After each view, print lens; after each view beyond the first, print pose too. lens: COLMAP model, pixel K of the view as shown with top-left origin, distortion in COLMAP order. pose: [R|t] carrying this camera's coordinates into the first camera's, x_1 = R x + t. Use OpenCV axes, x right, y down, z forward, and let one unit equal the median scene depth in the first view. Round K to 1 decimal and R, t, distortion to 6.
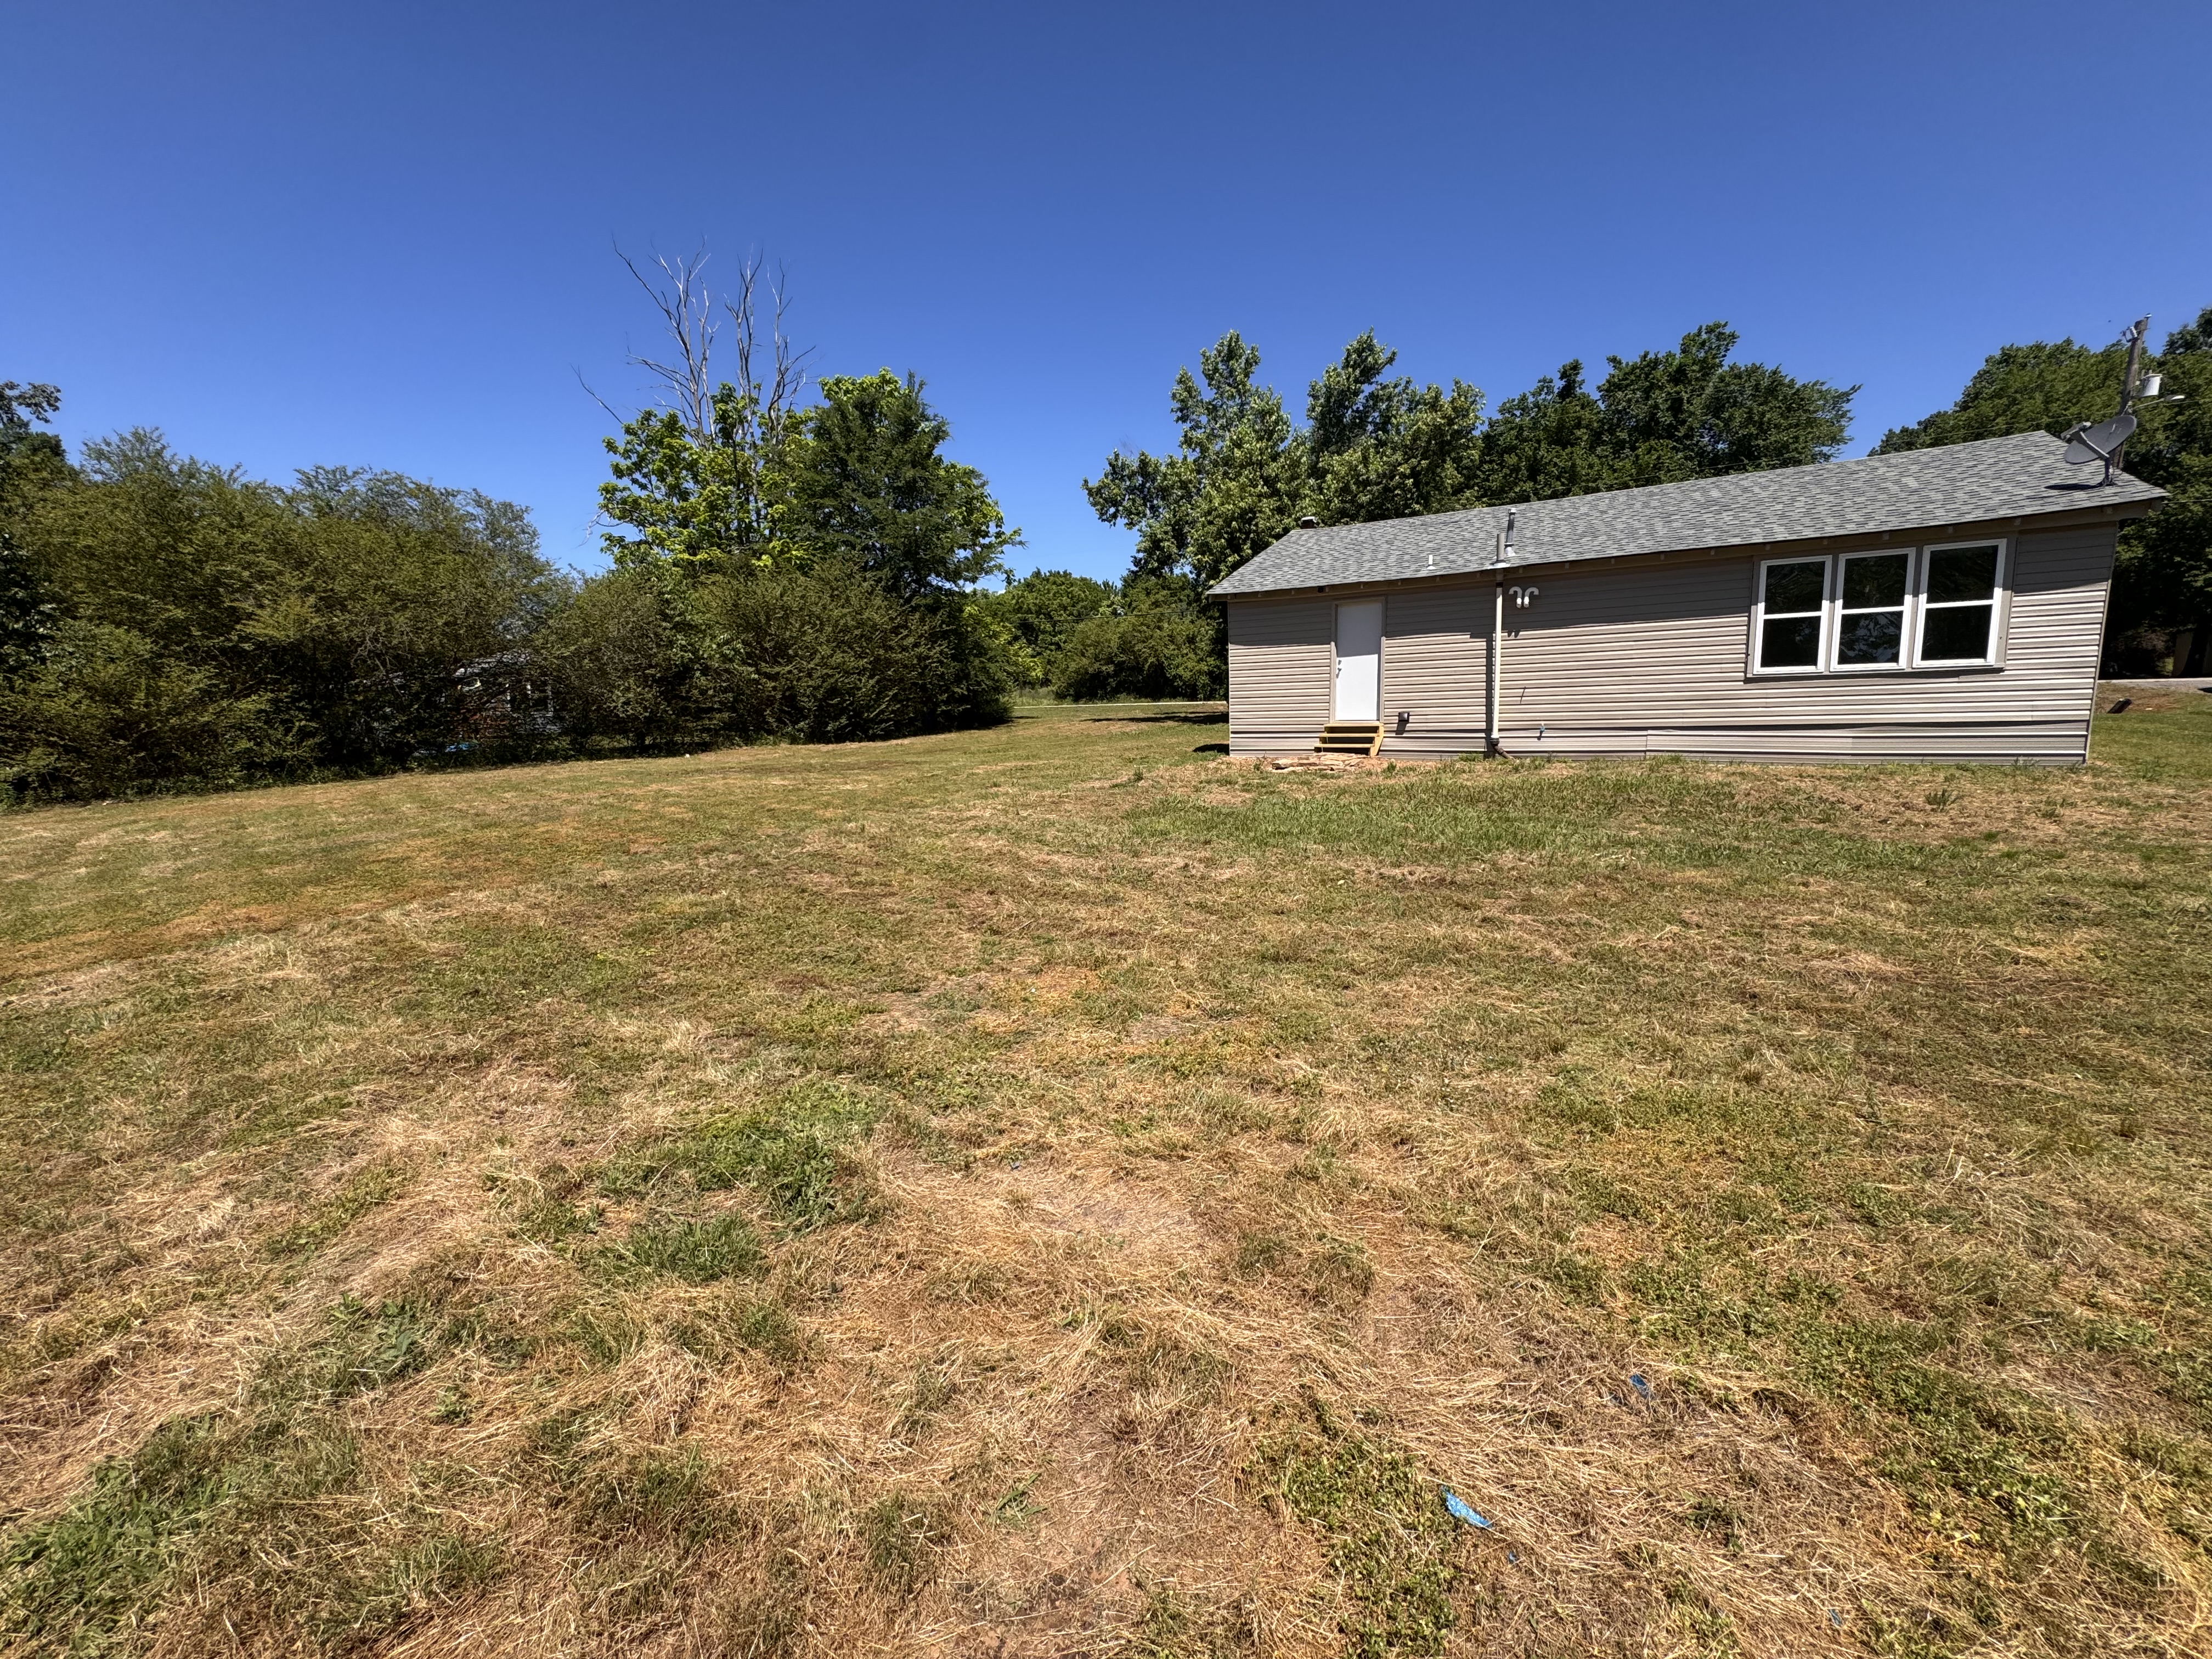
lens RADIAL K [[886.7, 0, 1109.1], [0, 886.7, 823.3], [0, 0, 1]] dist [0.003434, 0.000430]
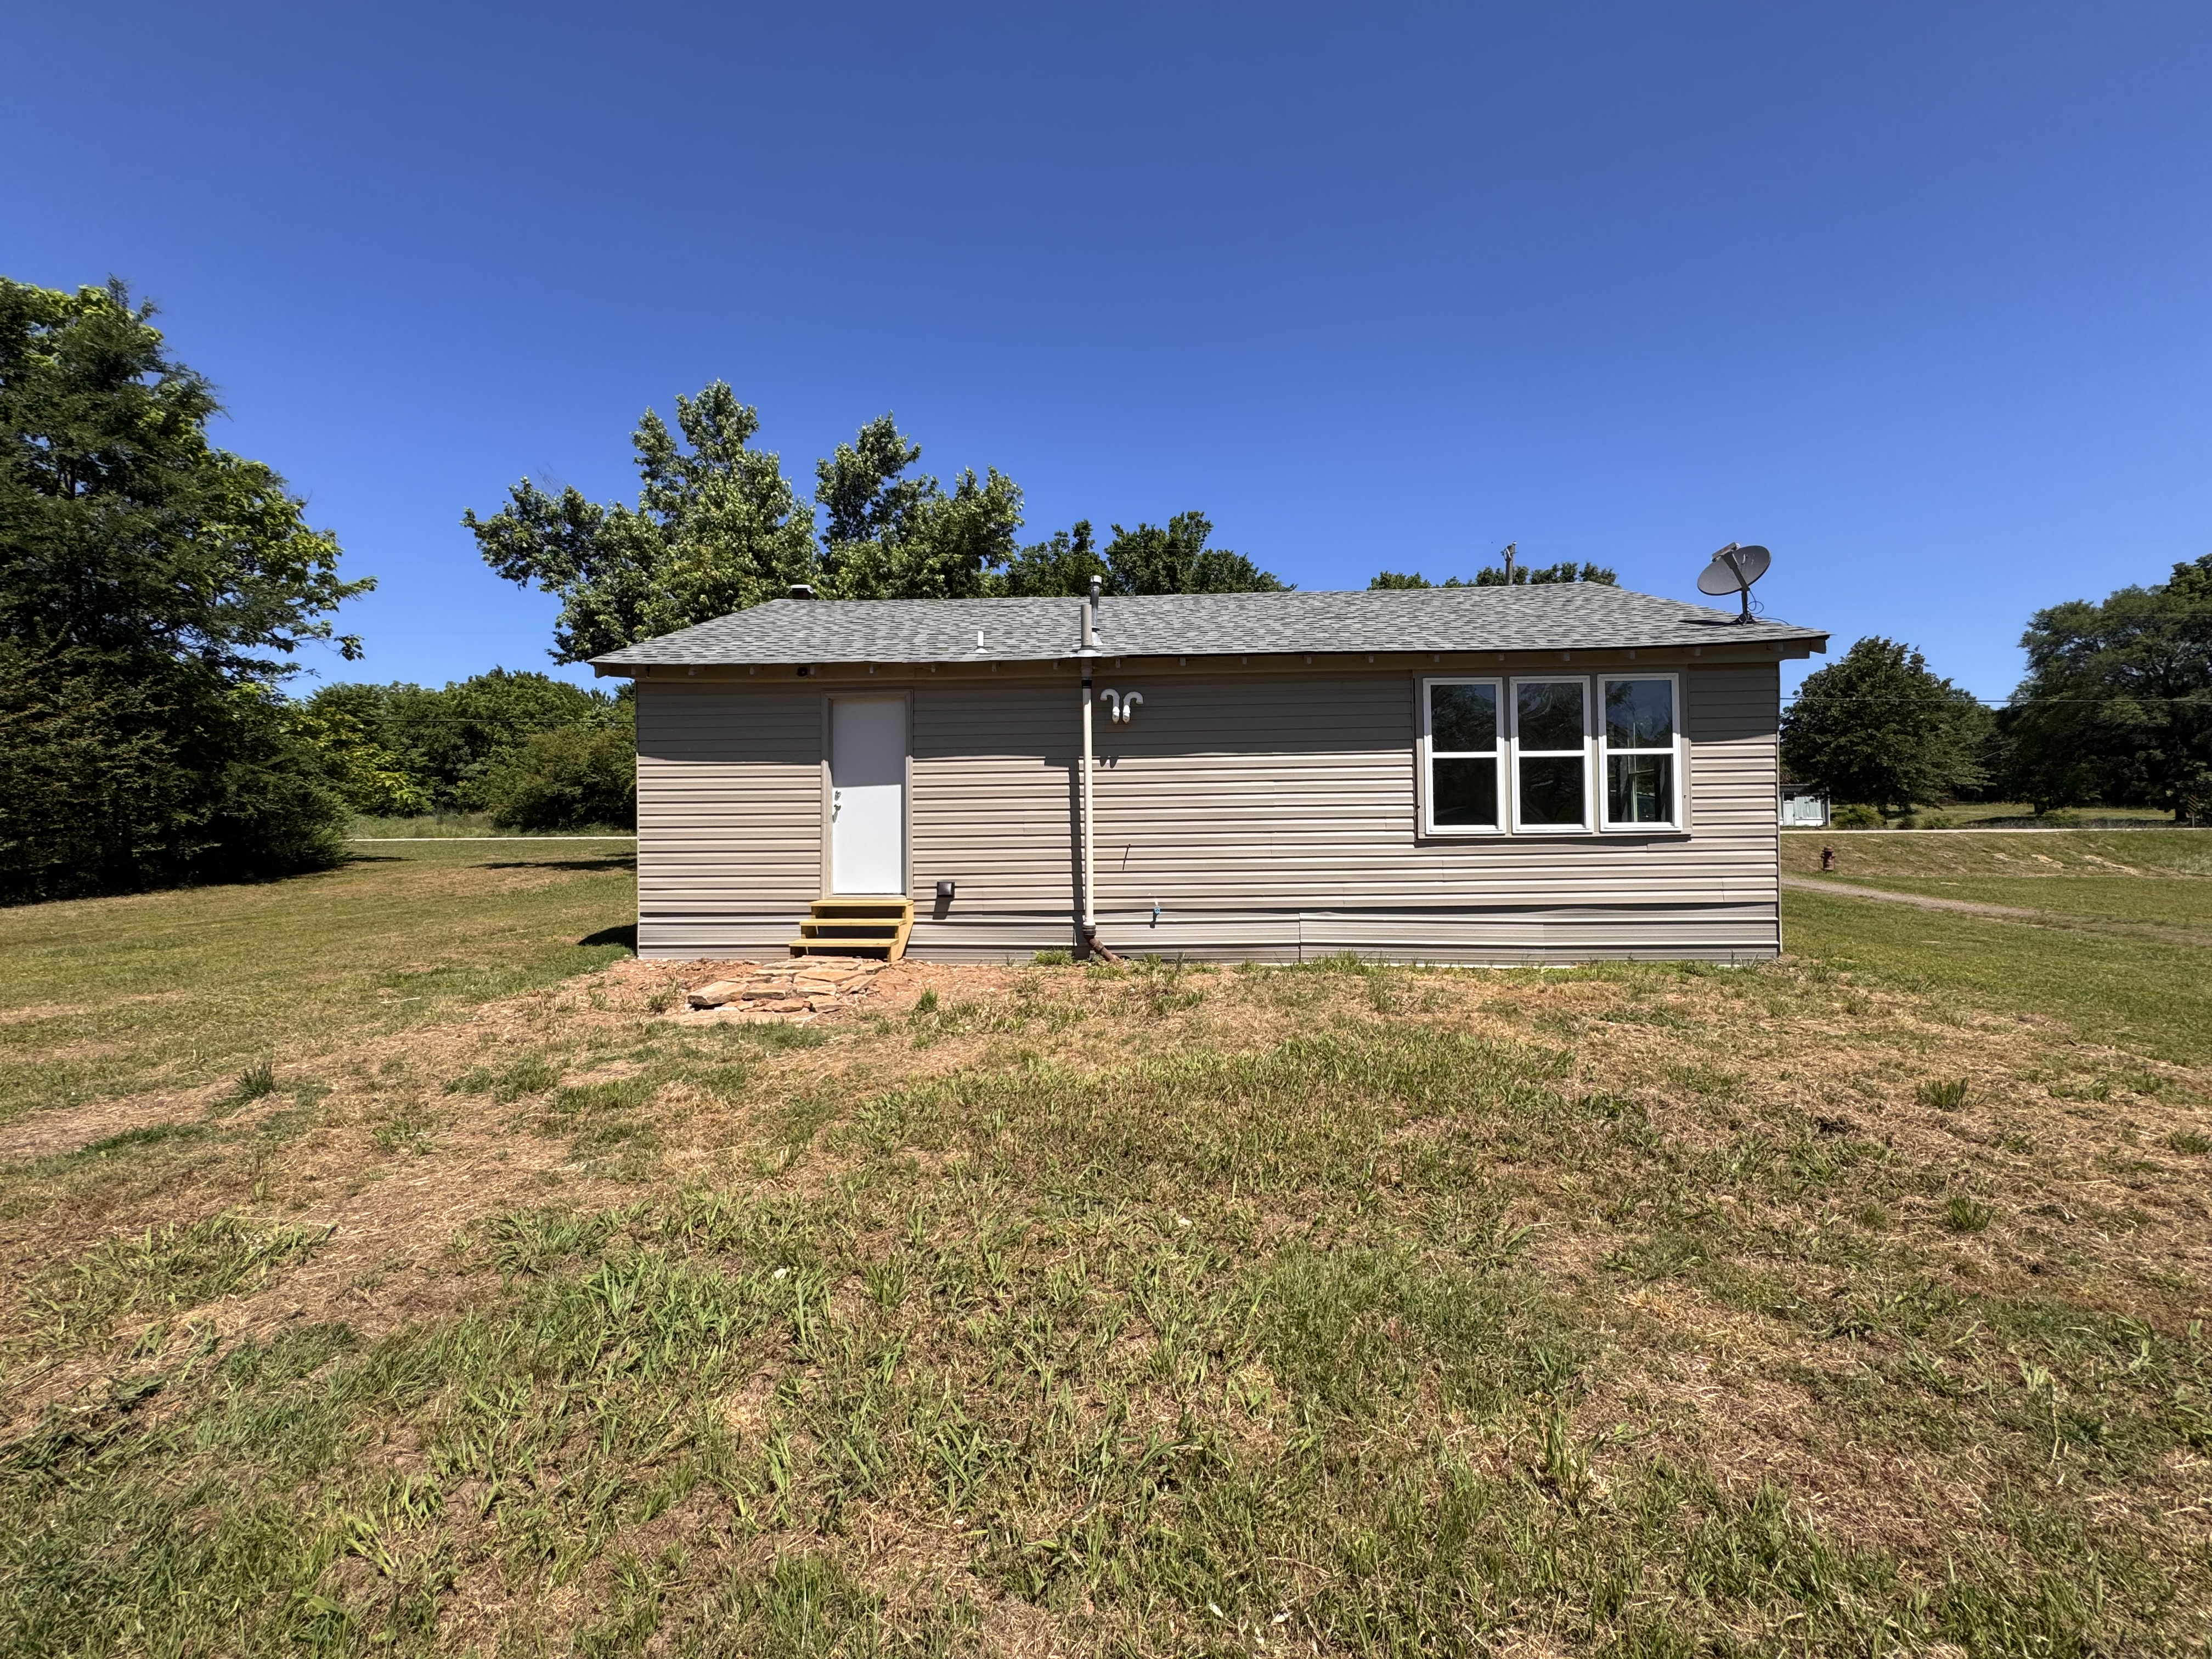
lens RADIAL K [[886.7, 0, 1109.1], [0, 886.7, 823.3], [0, 0, 1]] dist [0.003434, 0.000430]
pose [[0.872345, 0.020534, 0.488459, 0.075546], [0.050878, 0.989880, -0.132475, -0.044264], [-0.486236, 0.140416, 0.862472, 0.236835]]
